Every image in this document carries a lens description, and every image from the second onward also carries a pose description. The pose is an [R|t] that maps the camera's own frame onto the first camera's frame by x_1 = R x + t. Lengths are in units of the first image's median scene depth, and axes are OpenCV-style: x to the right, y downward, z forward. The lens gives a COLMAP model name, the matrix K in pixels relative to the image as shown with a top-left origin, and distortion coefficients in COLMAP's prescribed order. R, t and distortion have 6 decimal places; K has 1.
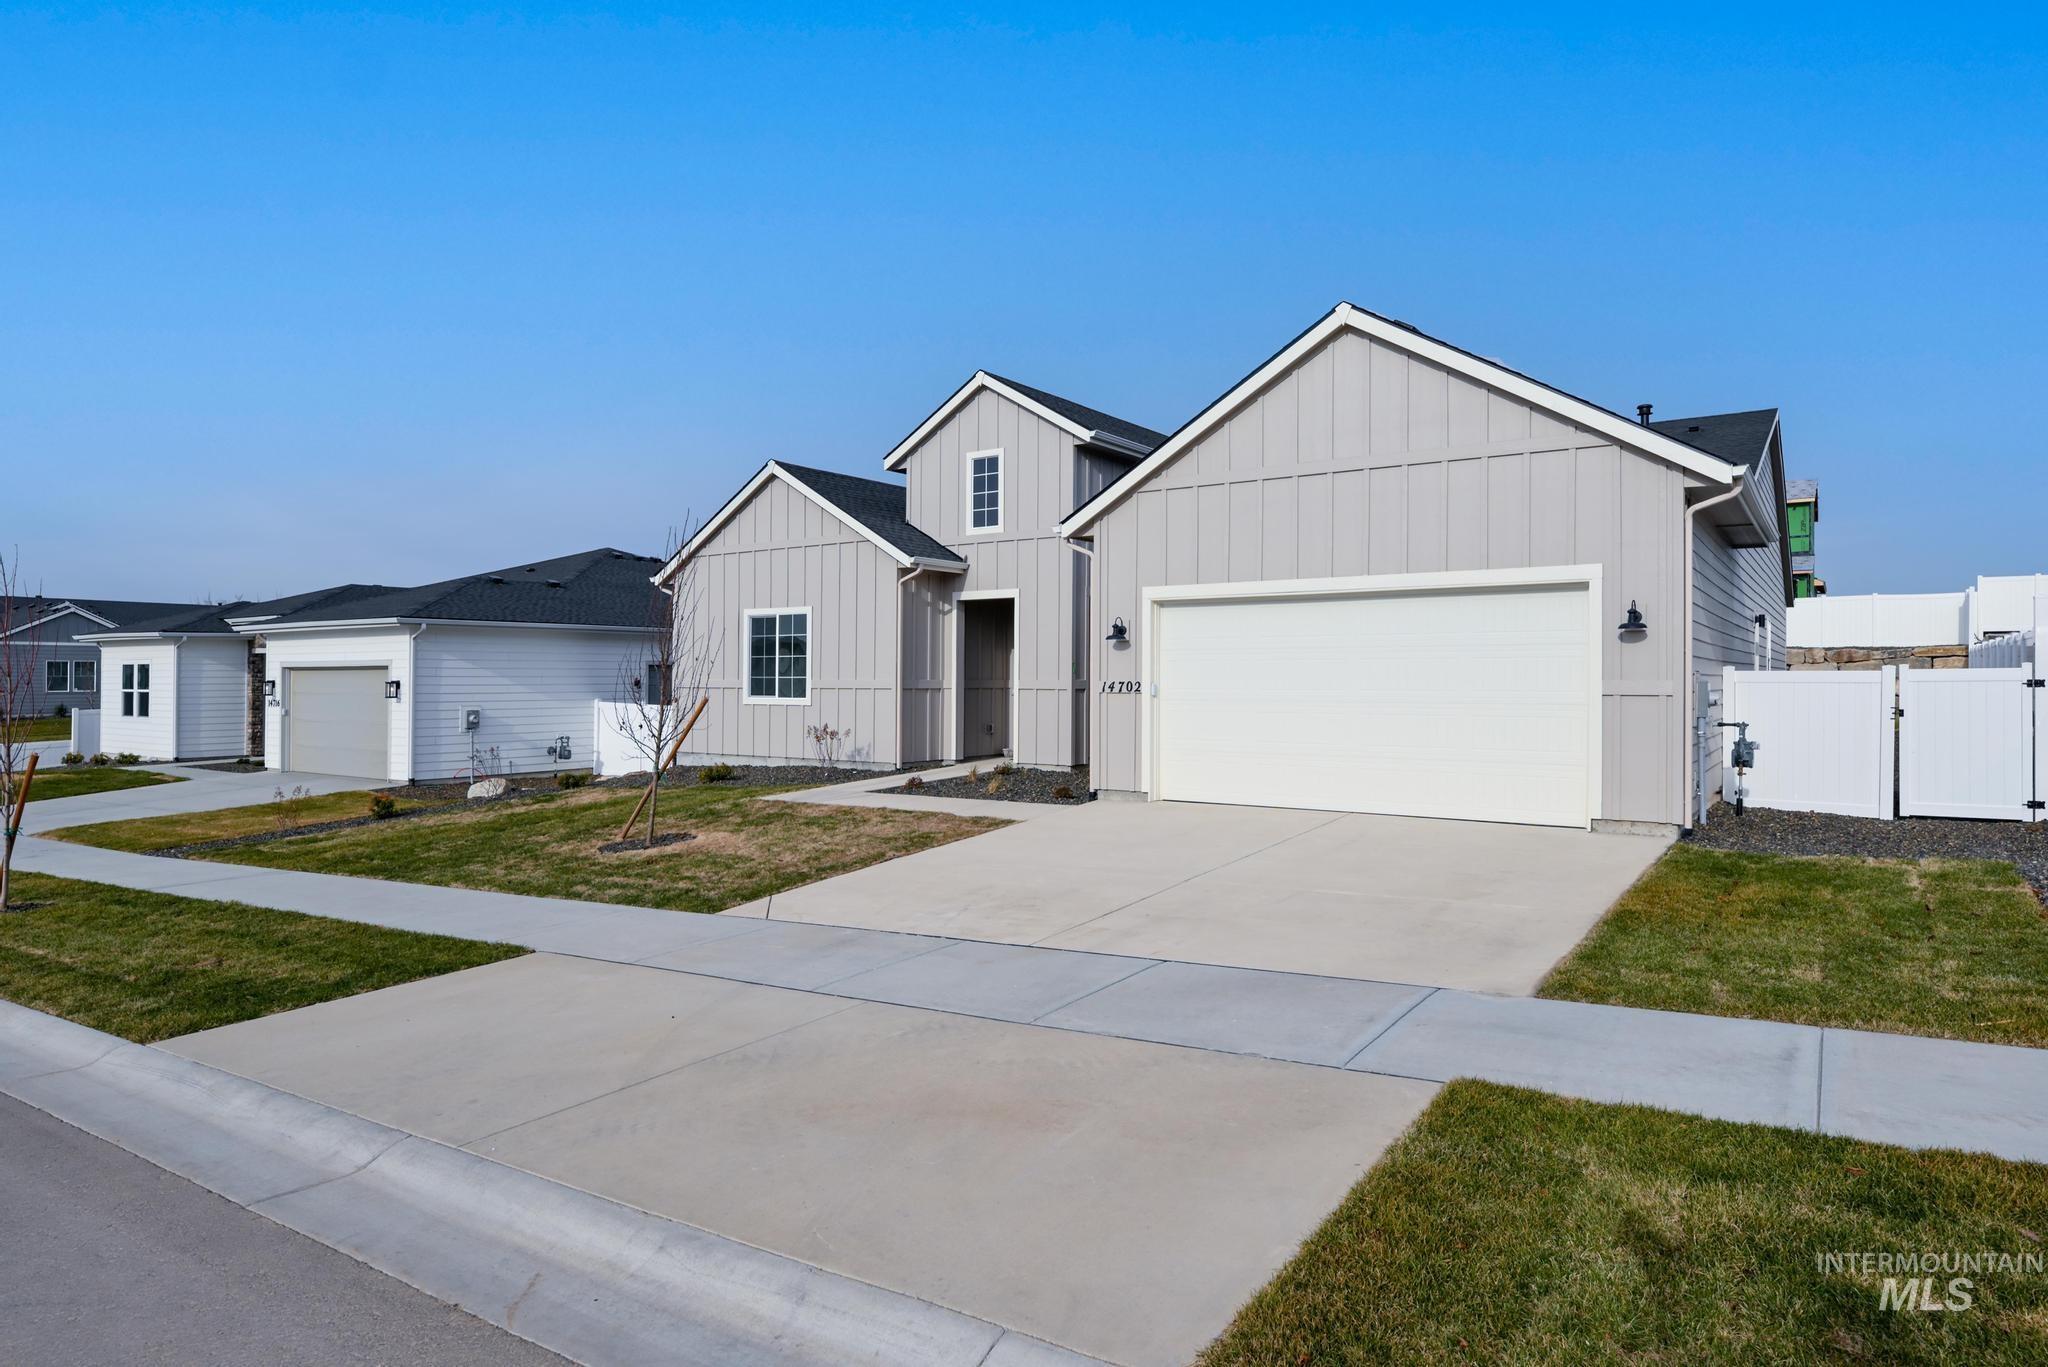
lens RADIAL K [[1169.7, 0, 1024.0], [0, 1169.7, 683.5], [0, 0, 1]] dist [-0.002194, -0.000144]
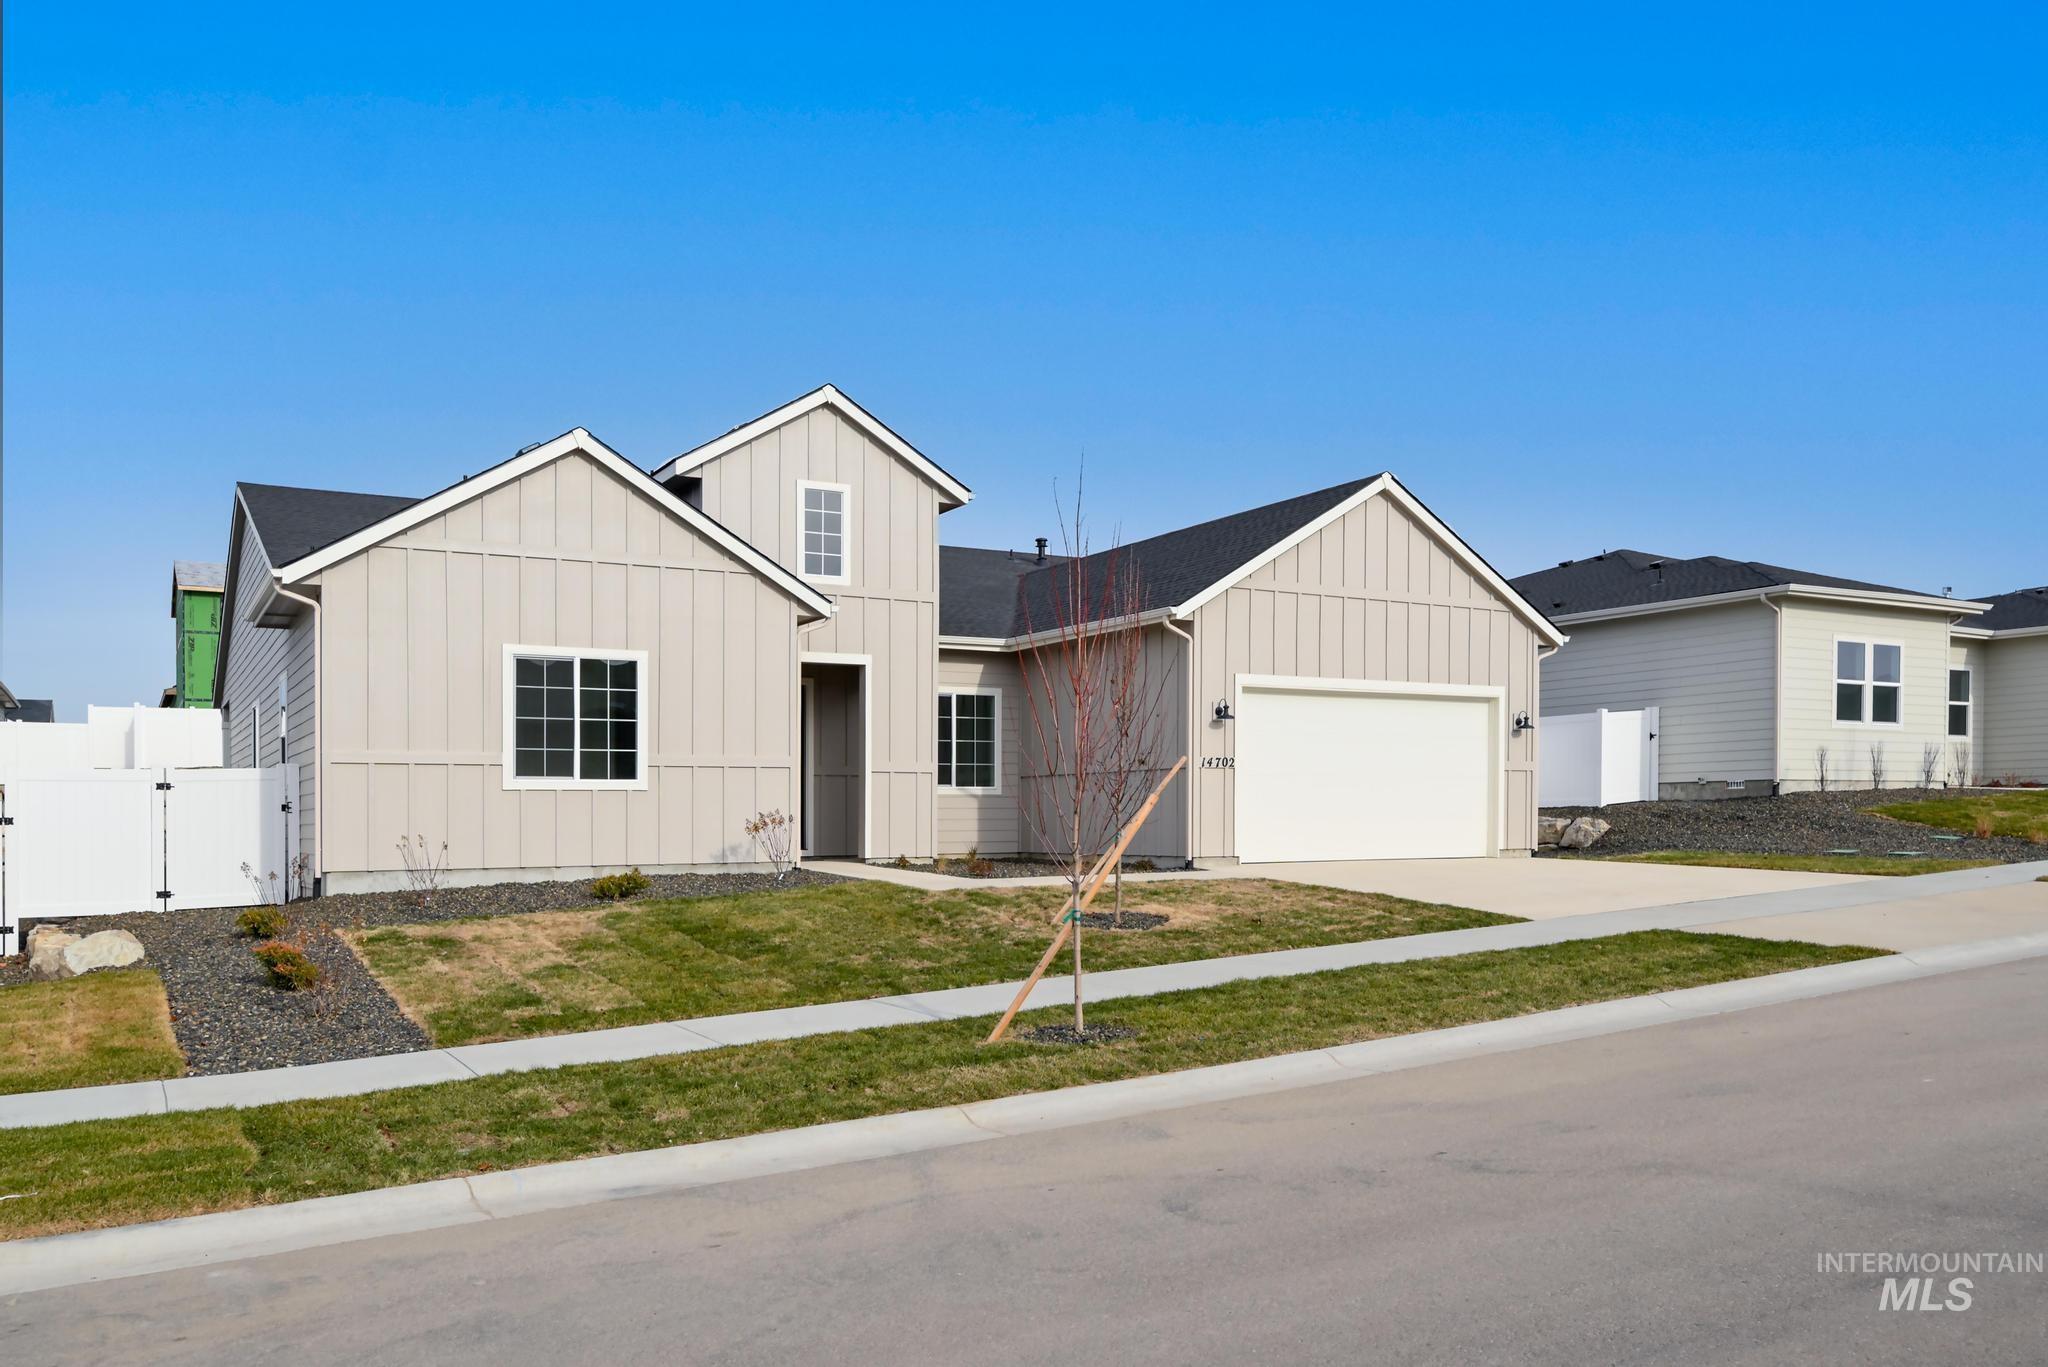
lens RADIAL K [[1409.5, 0, 1024.9], [0, 1409.5, 795.6], [0, 0, 1]] dist [0.006033, 0.000536]
pose [[0.447731, -0.005536, 0.894151, -0.995724], [0.004913, 0.999981, 0.003731, 0.023760], [-0.894155, 0.002723, 0.447750, 0.481157]]
